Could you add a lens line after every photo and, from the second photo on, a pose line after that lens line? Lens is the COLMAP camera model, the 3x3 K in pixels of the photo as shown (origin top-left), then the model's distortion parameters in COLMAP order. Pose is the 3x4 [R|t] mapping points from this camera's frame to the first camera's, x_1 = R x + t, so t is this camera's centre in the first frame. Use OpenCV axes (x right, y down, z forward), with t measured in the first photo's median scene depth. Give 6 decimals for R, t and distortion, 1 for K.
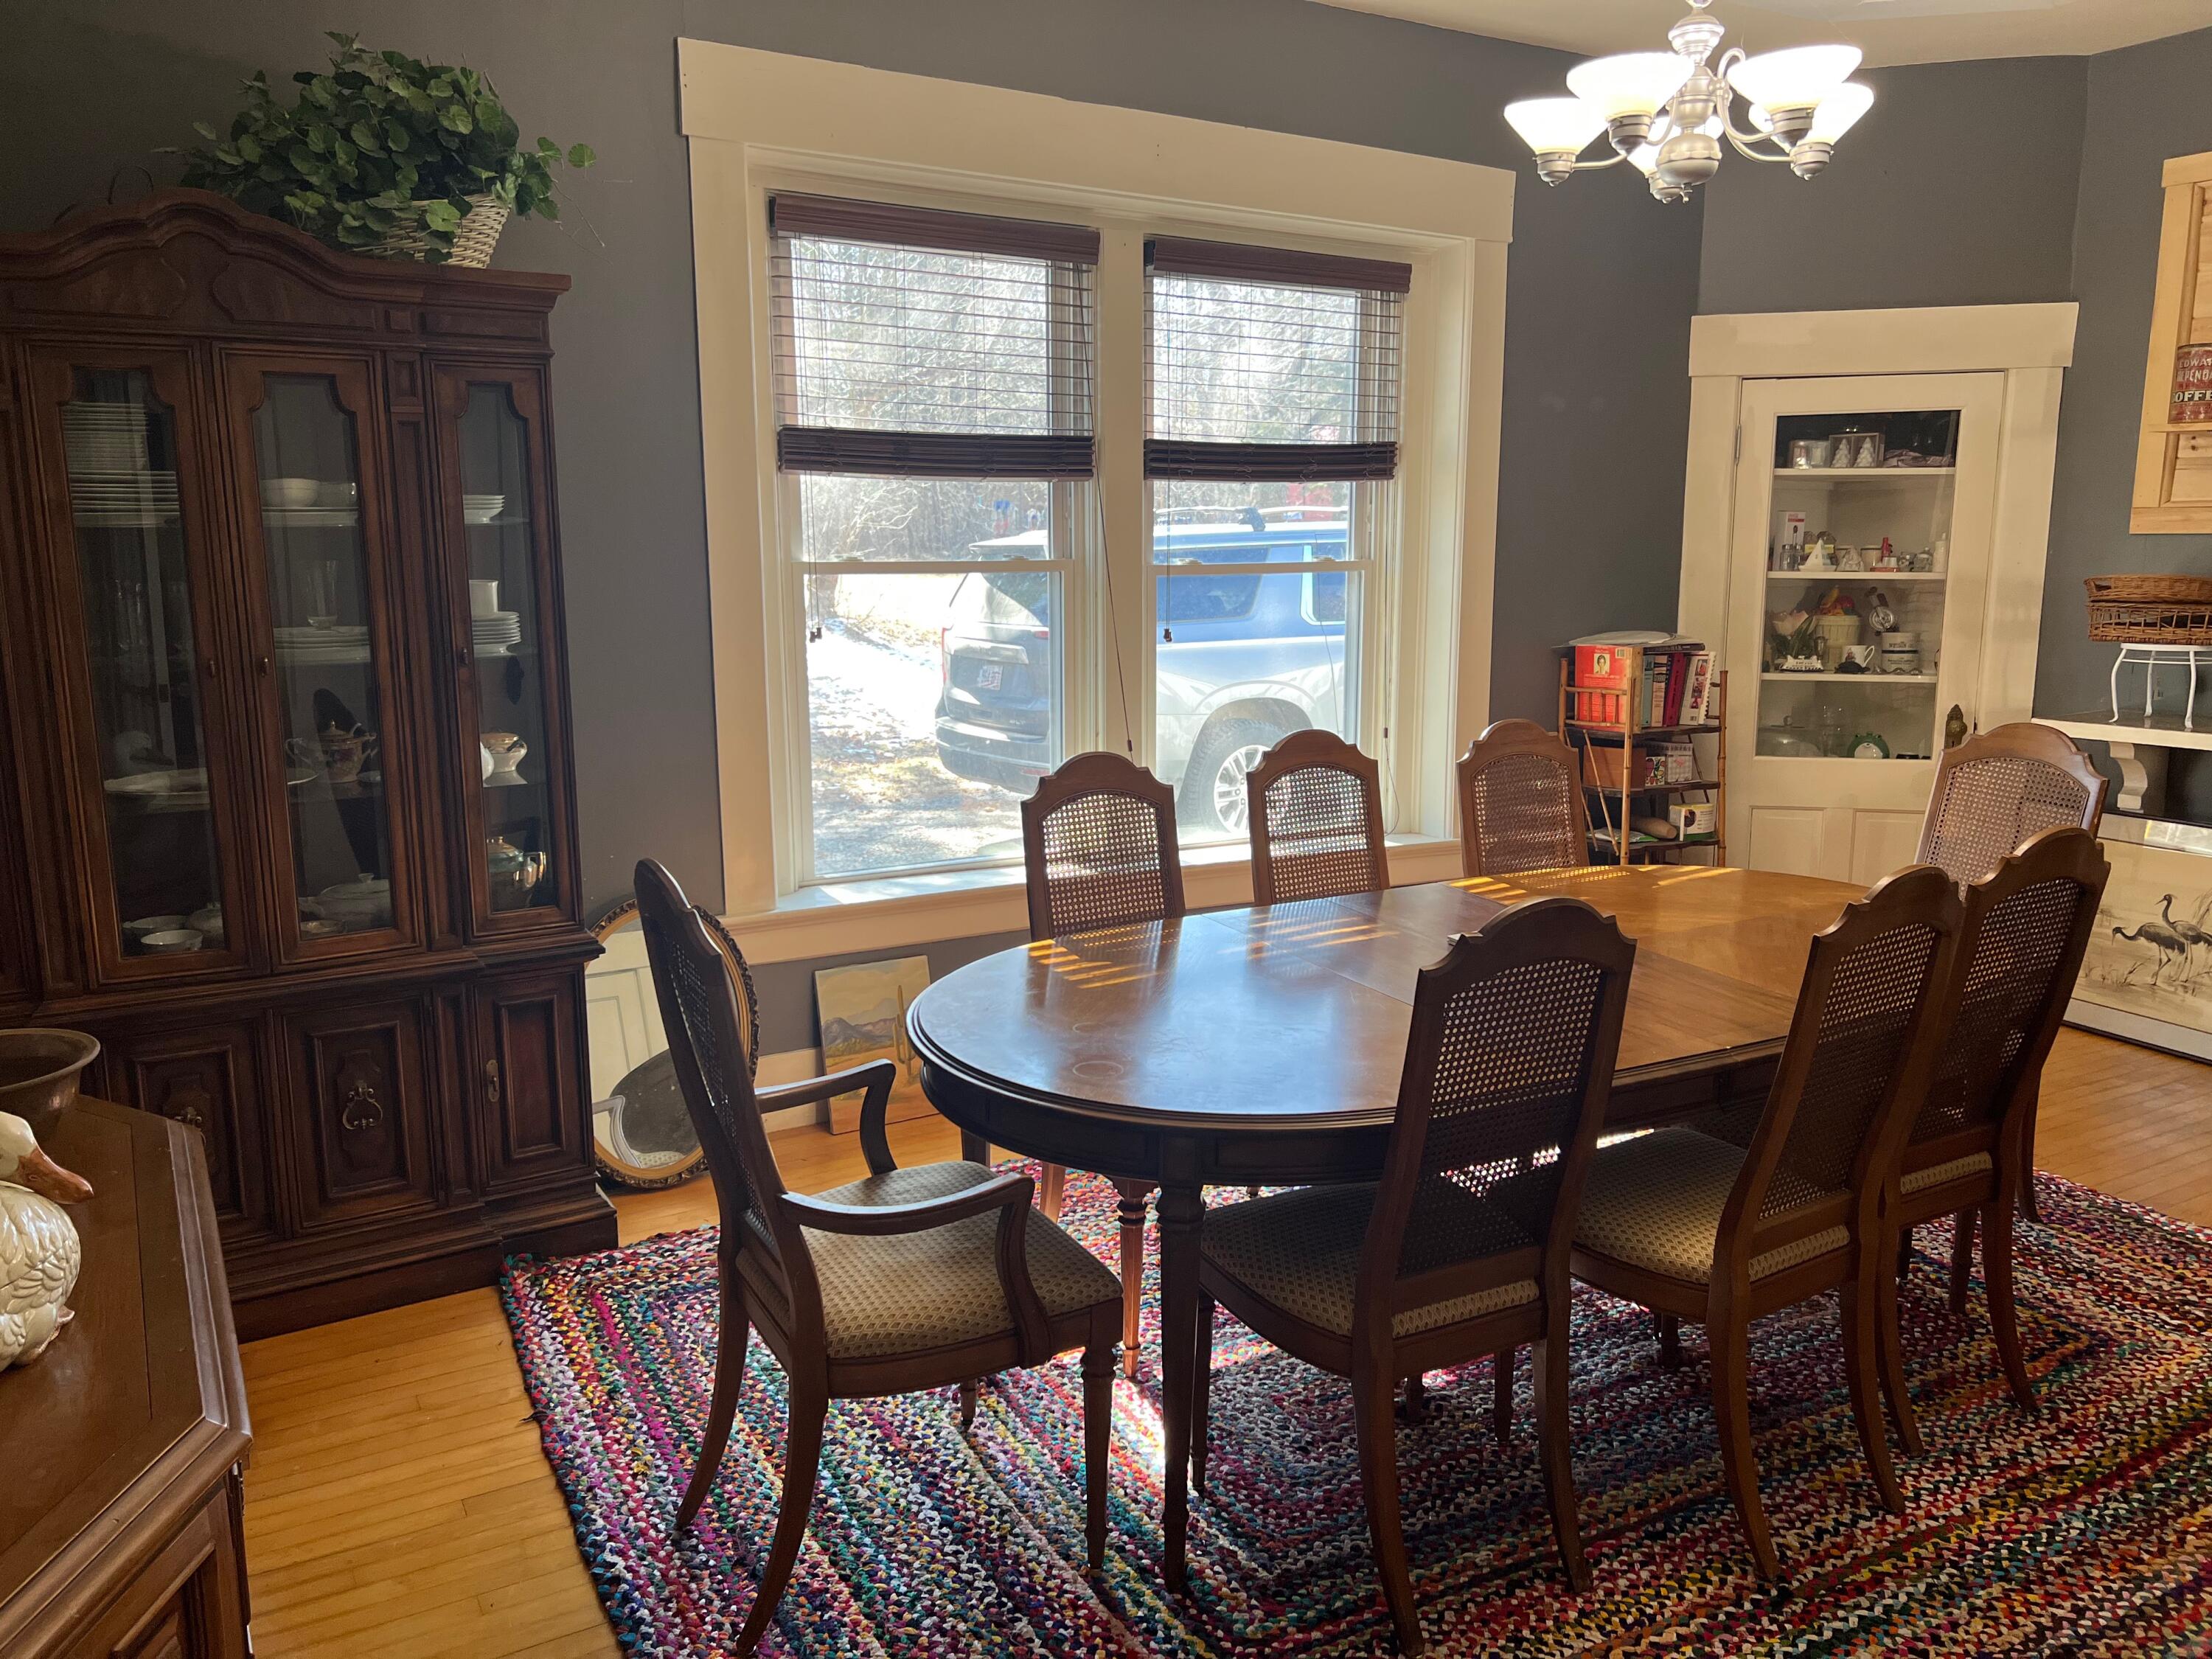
lens RADIAL K [[1656.0, 0, 1102.2], [0, 1656.0, 822.7], [0, 0, 1]] dist [0.073887, -0.088966]
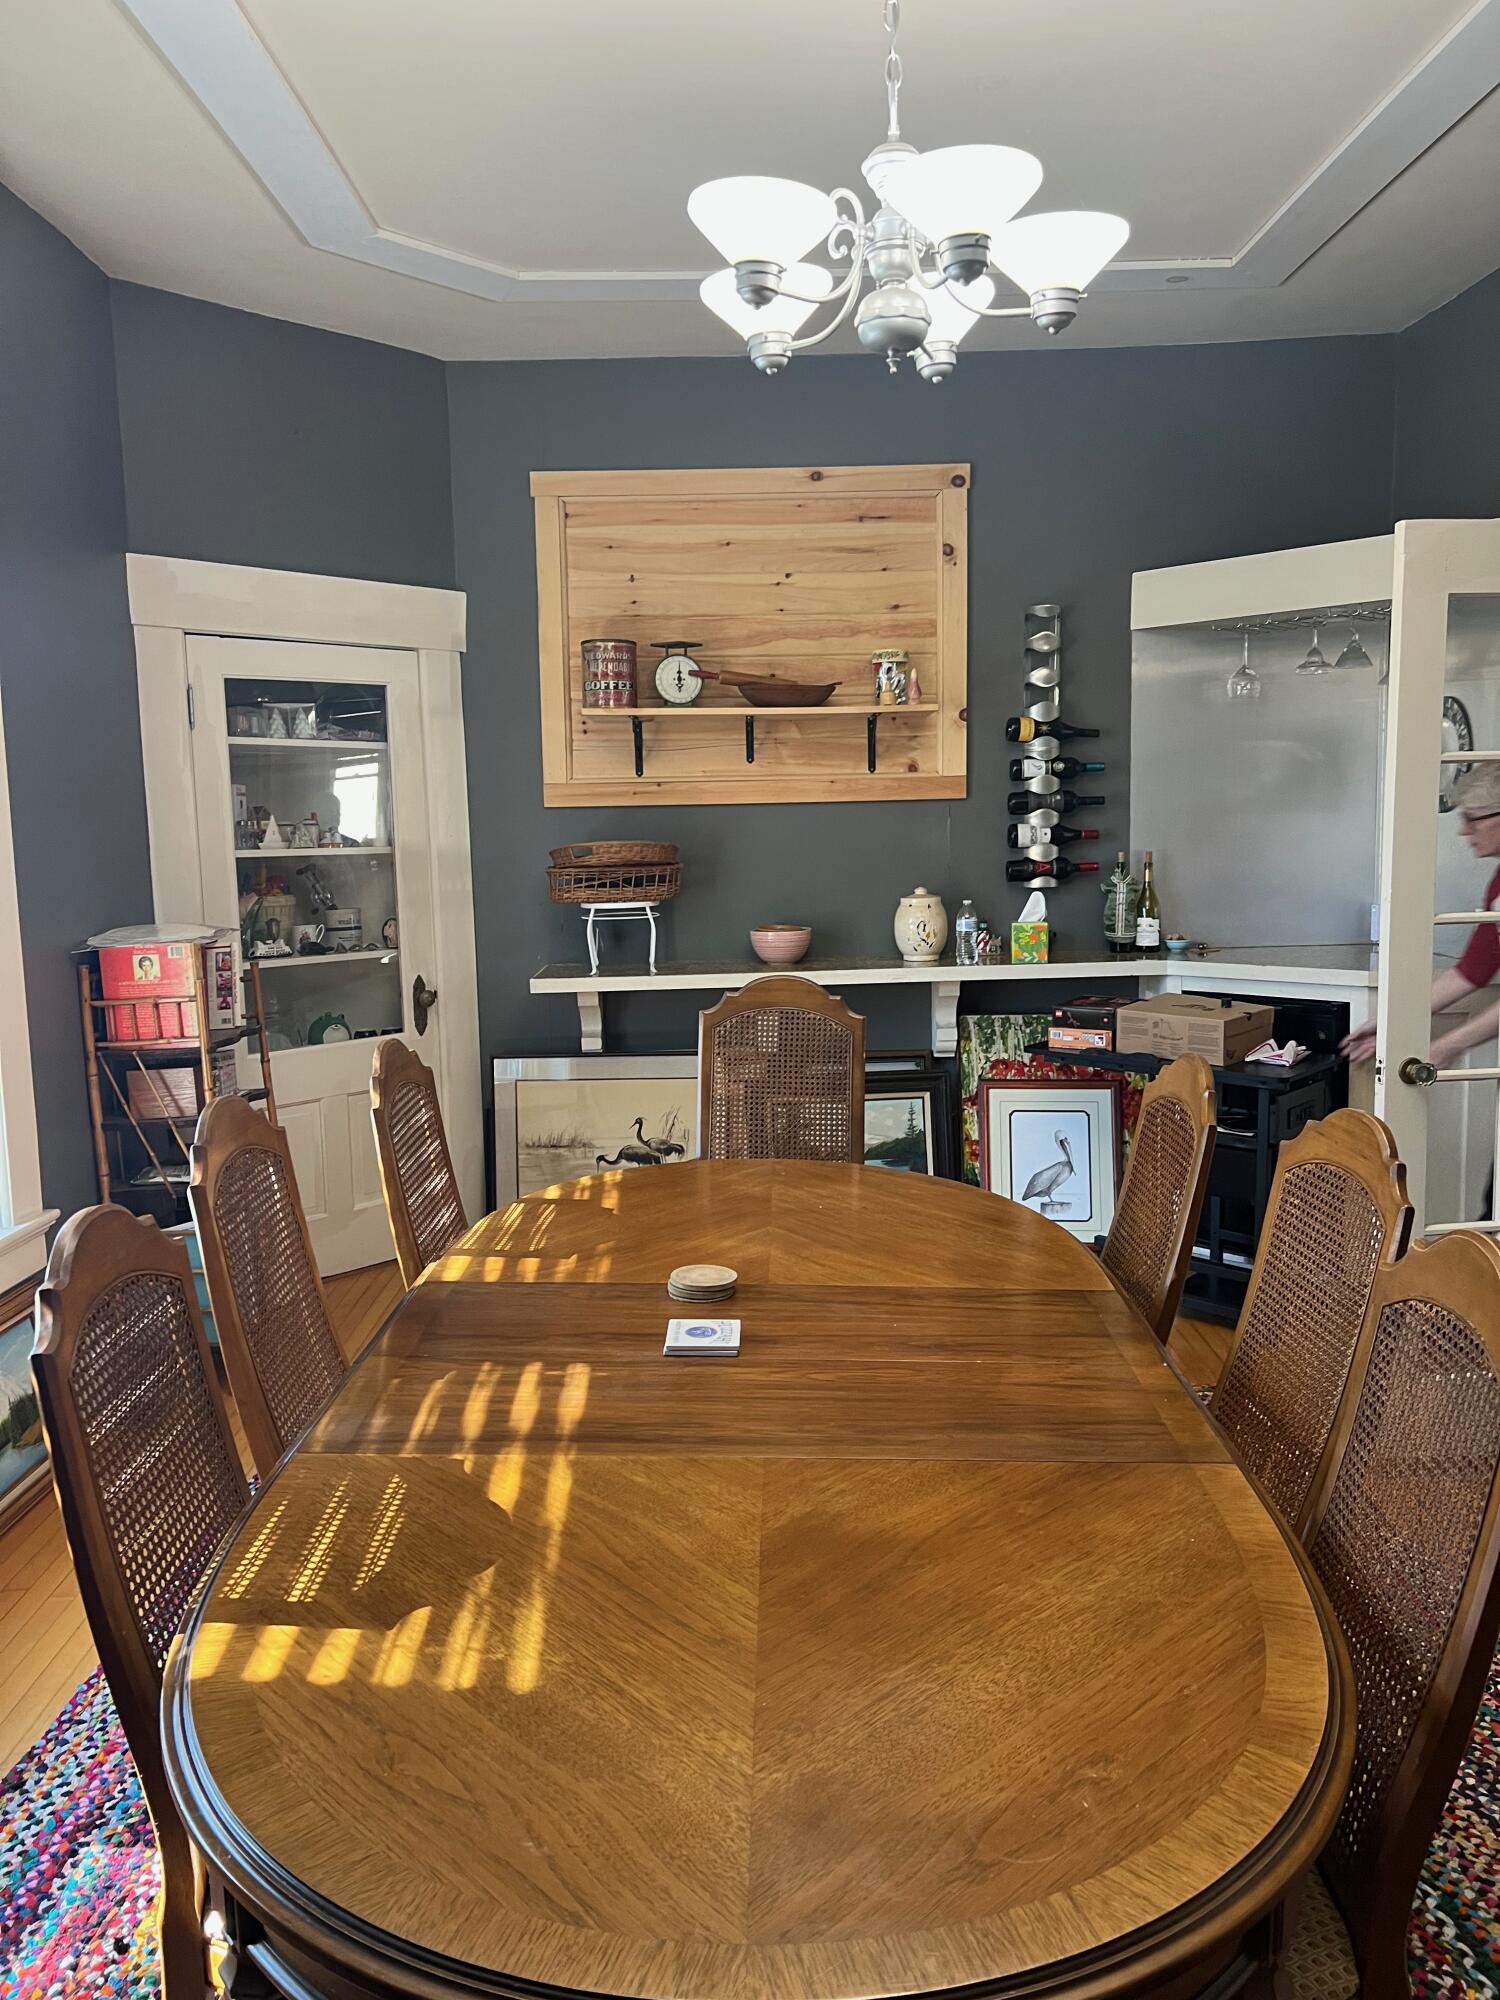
lens RADIAL K [[1497.3, 0, 754.6], [0, 1497.3, 1010.7], [0, 0, 1]] dist [0.073887, -0.088966]
pose [[0.478886, -0.122265, 0.869321, -0.195135], [0.165306, 0.985099, 0.047486, -0.060894], [-0.862173, 0.120964, 0.491961, 0.392297]]
